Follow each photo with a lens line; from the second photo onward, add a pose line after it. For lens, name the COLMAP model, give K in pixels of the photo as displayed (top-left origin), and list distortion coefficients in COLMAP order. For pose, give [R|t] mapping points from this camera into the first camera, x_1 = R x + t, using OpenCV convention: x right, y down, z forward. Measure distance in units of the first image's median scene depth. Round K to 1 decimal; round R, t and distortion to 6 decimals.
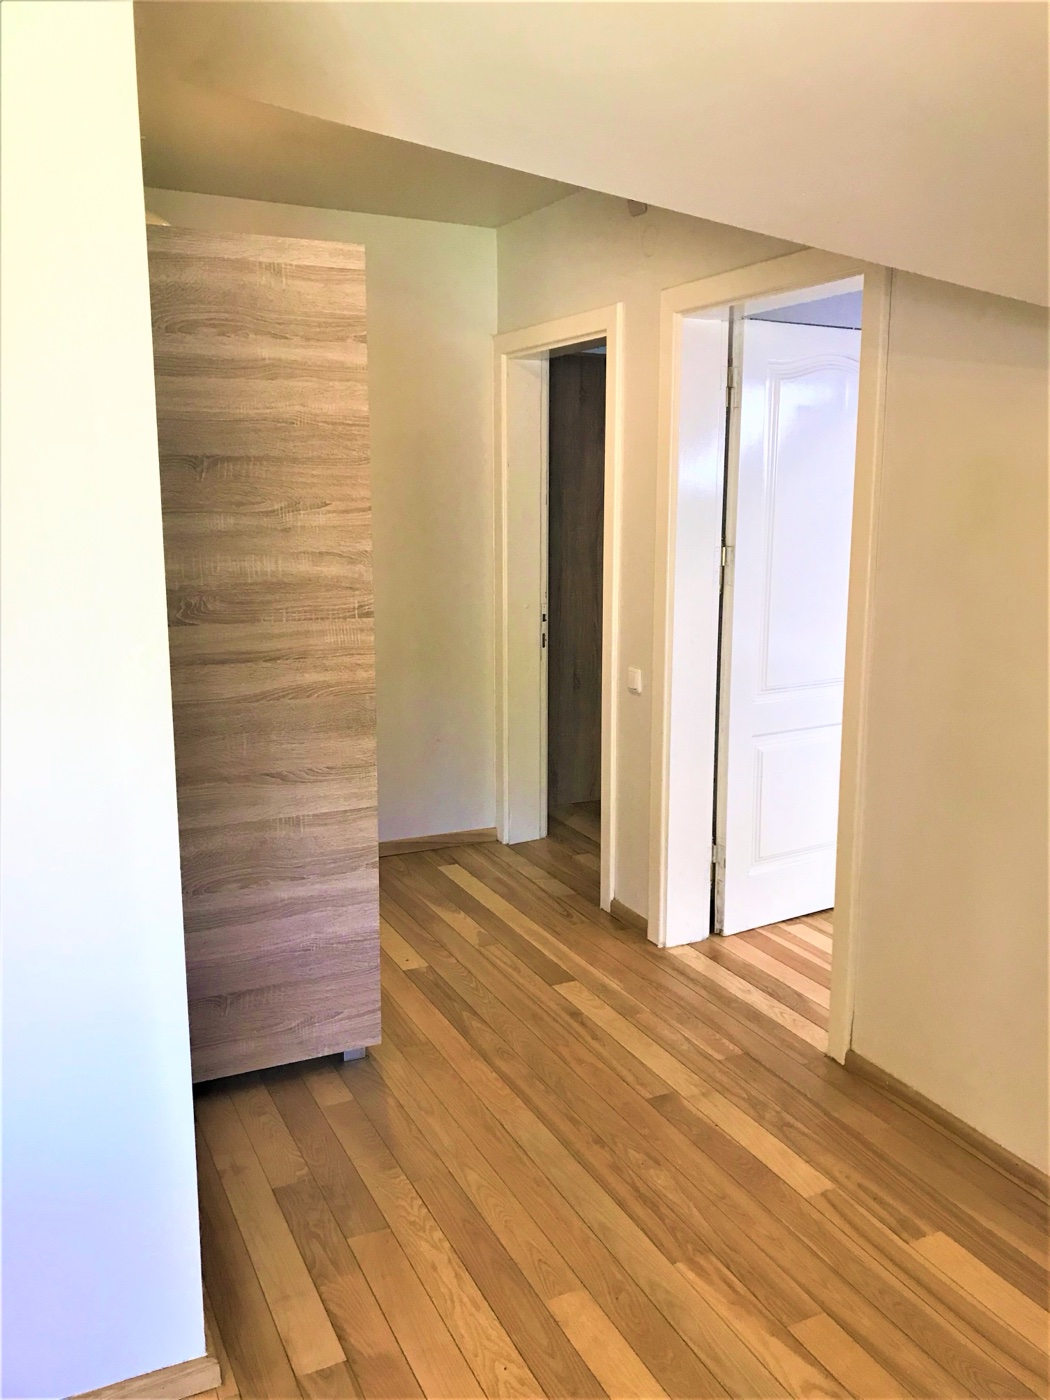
lens RADIAL K [[1150.2, 0, 526.2], [0, 1150.2, 696.1], [0, 0, 1]] dist [0.038302, 0.000112]
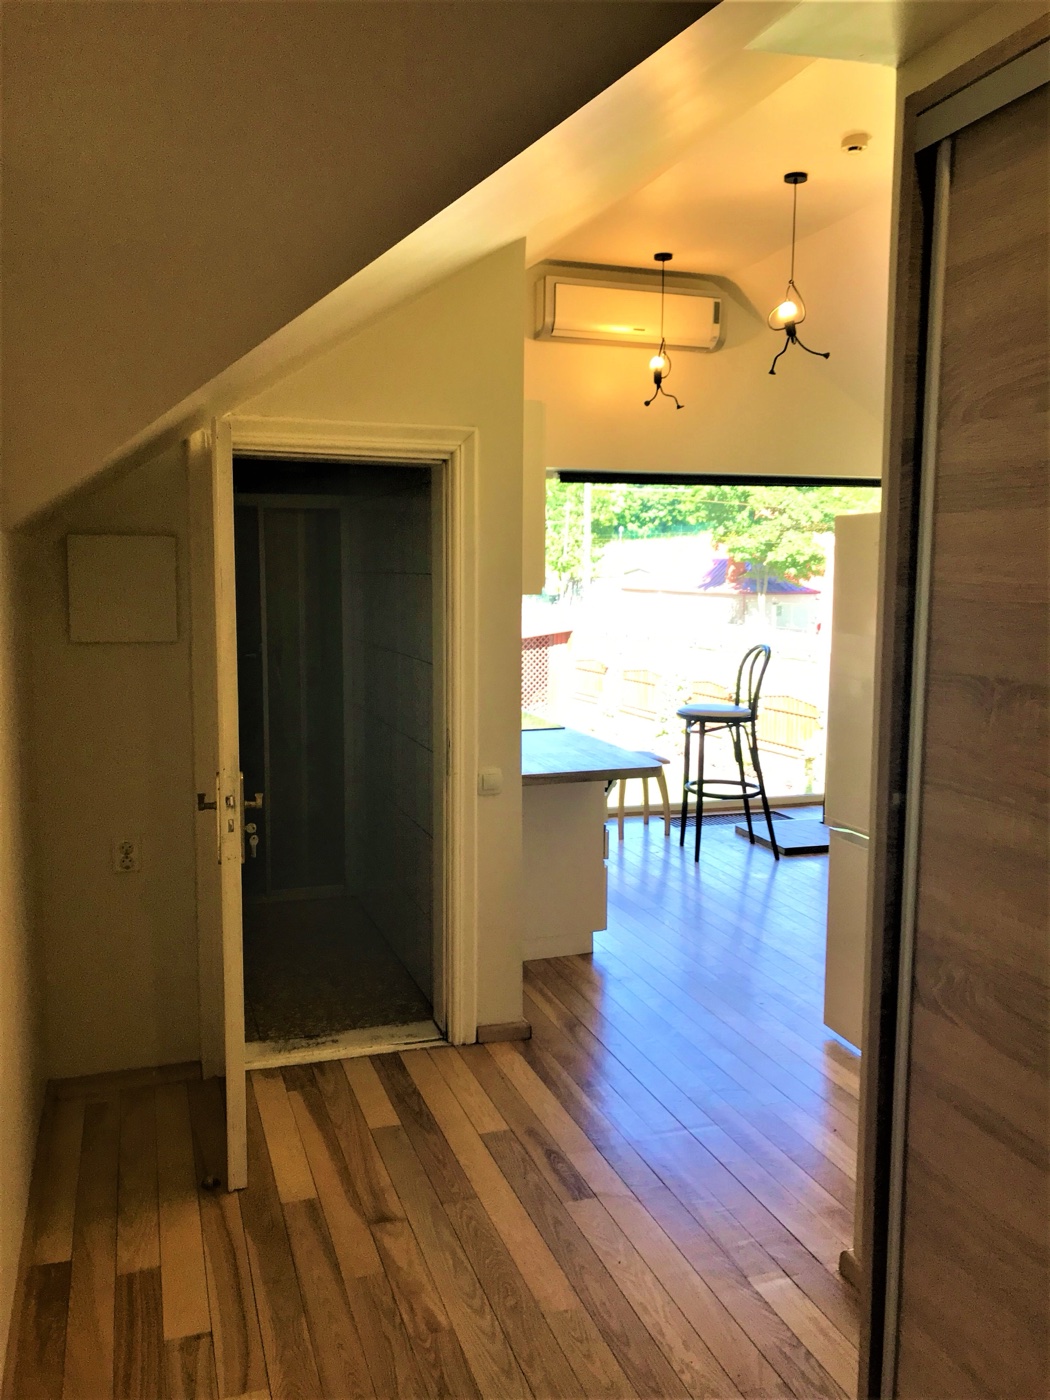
lens RADIAL K [[1150.2, 0, 523.3], [0, 1150.2, 700.2], [0, 0, 1]] dist [0.038302, 0.000112]
pose [[-0.991060, -0.021992, 0.131593, -0.036220], [0.017460, 0.956459, 0.291343, -0.209829], [-0.132270, 0.291035, -0.947525, 1.095906]]
